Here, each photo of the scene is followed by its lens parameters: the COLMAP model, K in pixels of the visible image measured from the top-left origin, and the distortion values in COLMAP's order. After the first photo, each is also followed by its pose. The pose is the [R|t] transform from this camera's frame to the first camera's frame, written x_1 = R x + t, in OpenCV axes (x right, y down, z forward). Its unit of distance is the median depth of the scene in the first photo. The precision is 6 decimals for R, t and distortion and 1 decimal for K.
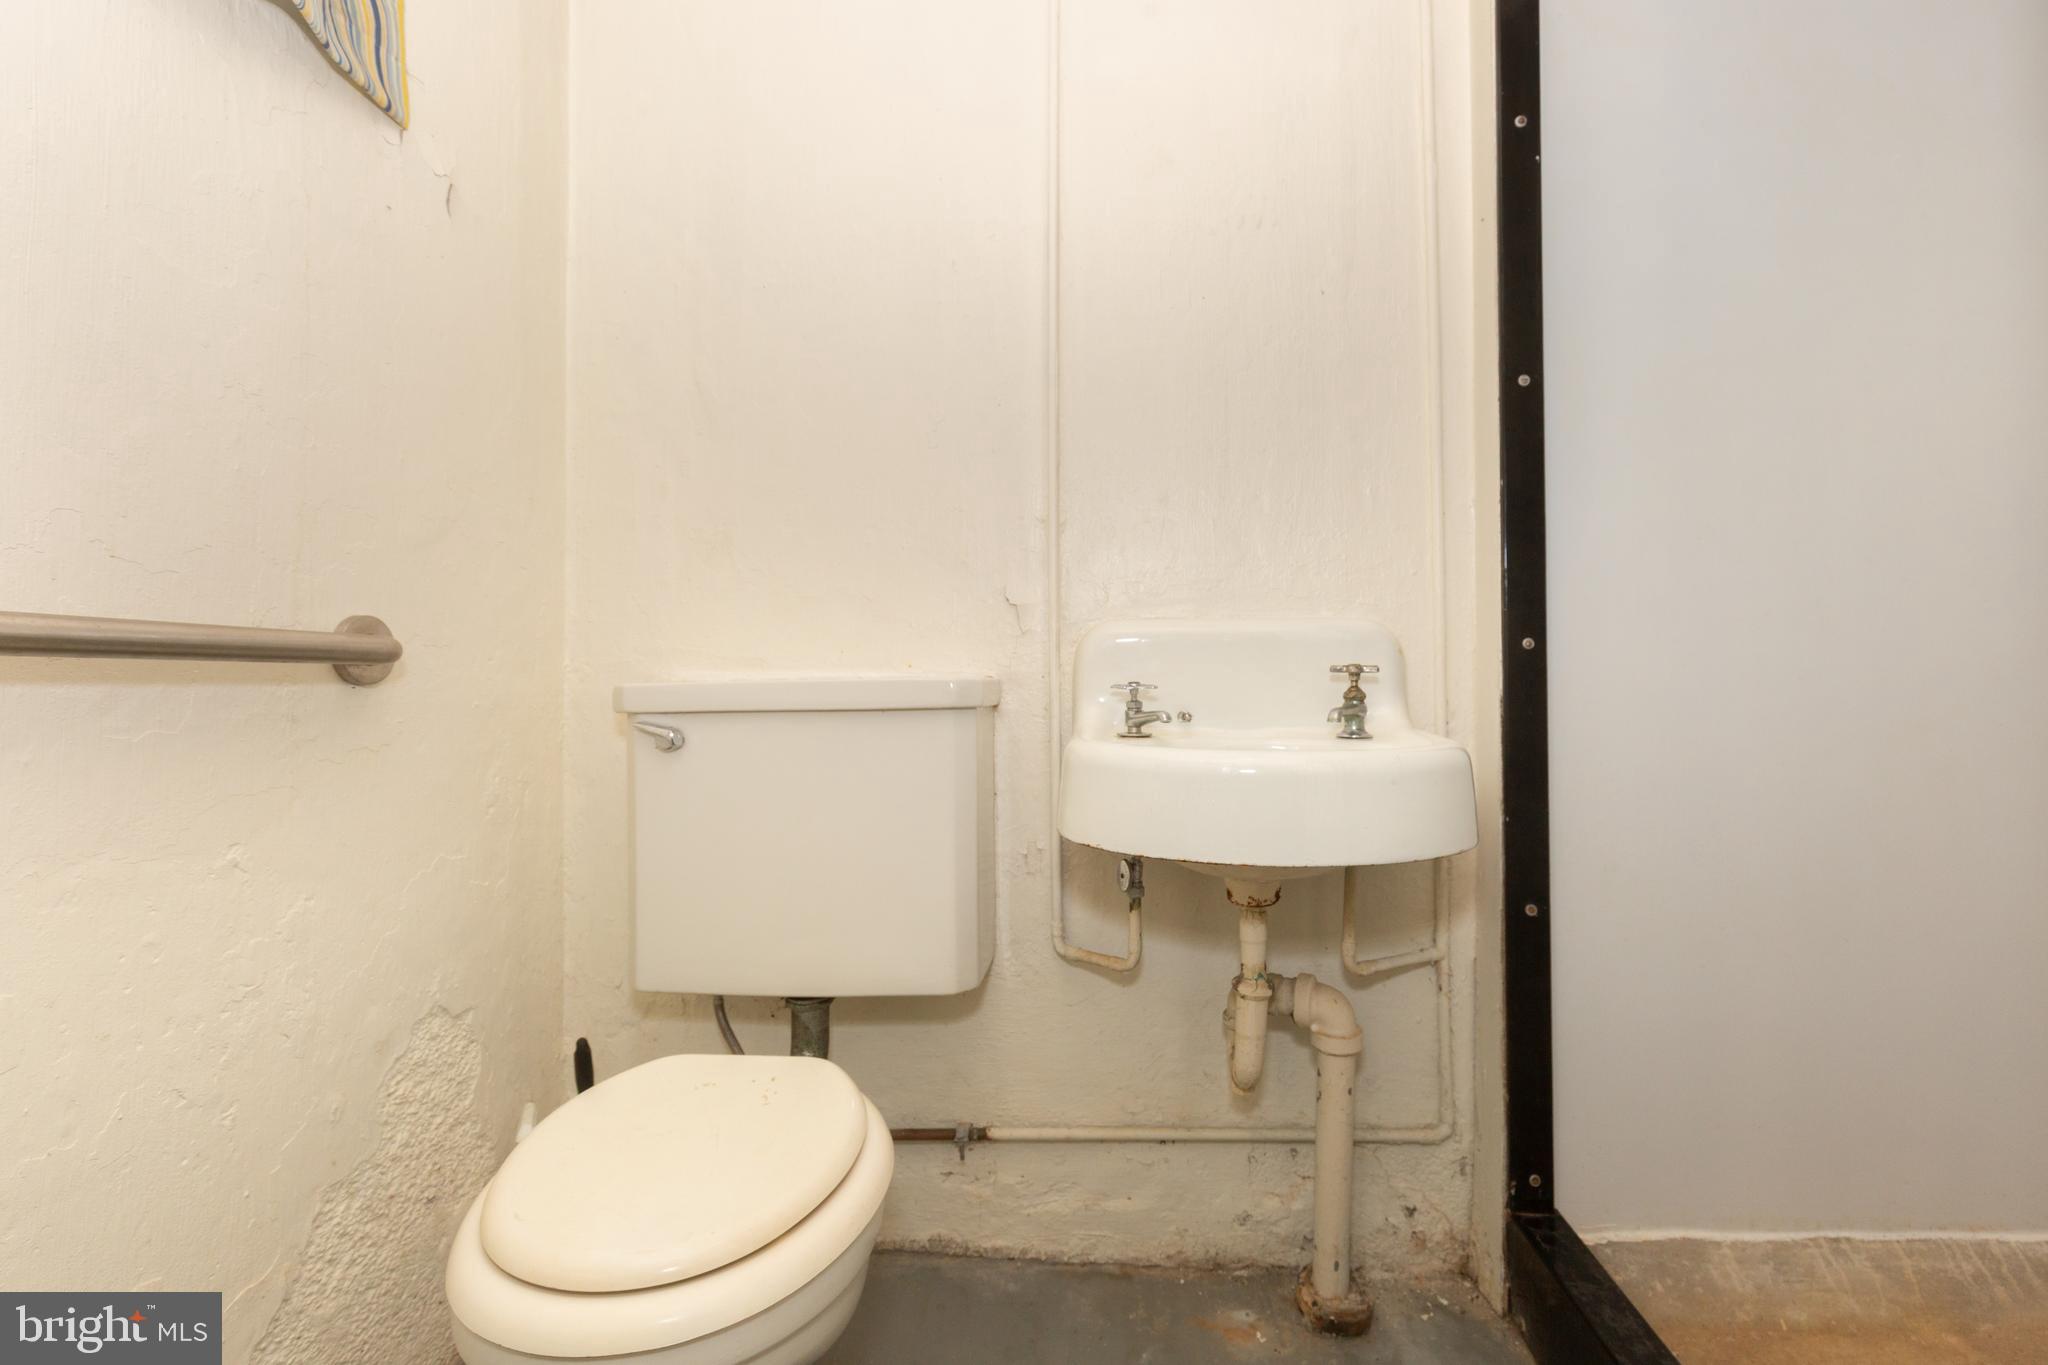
lens RADIAL K [[948.2, 0, 1020.7], [0, 948.2, 681.8], [0, 0, 1]] dist [0.002232, -0.000844]
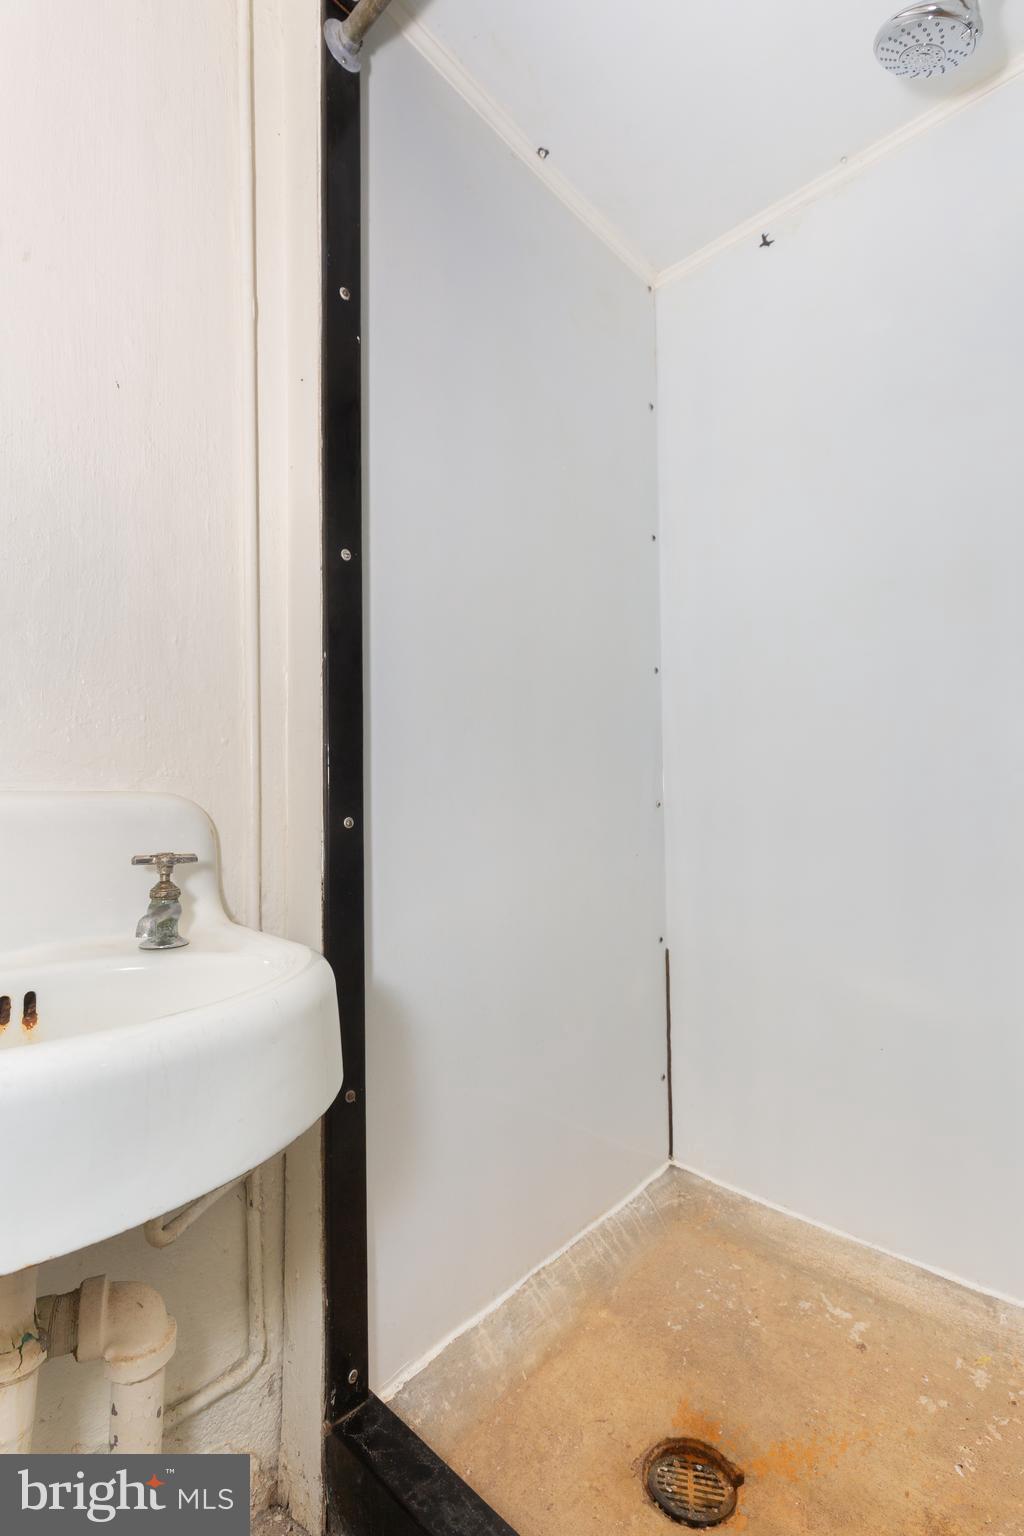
lens RADIAL K [[690.0, 0, 509.7], [0, 690.0, 777.2], [0, 0, 1]] dist [-0.002644, -0.000633]
pose [[0.607350, 0.022652, 0.794111, 0.069172], [0.026607, 0.998453, -0.048830, -0.046521], [-0.793989, 0.050786, 0.605808, 0.424224]]
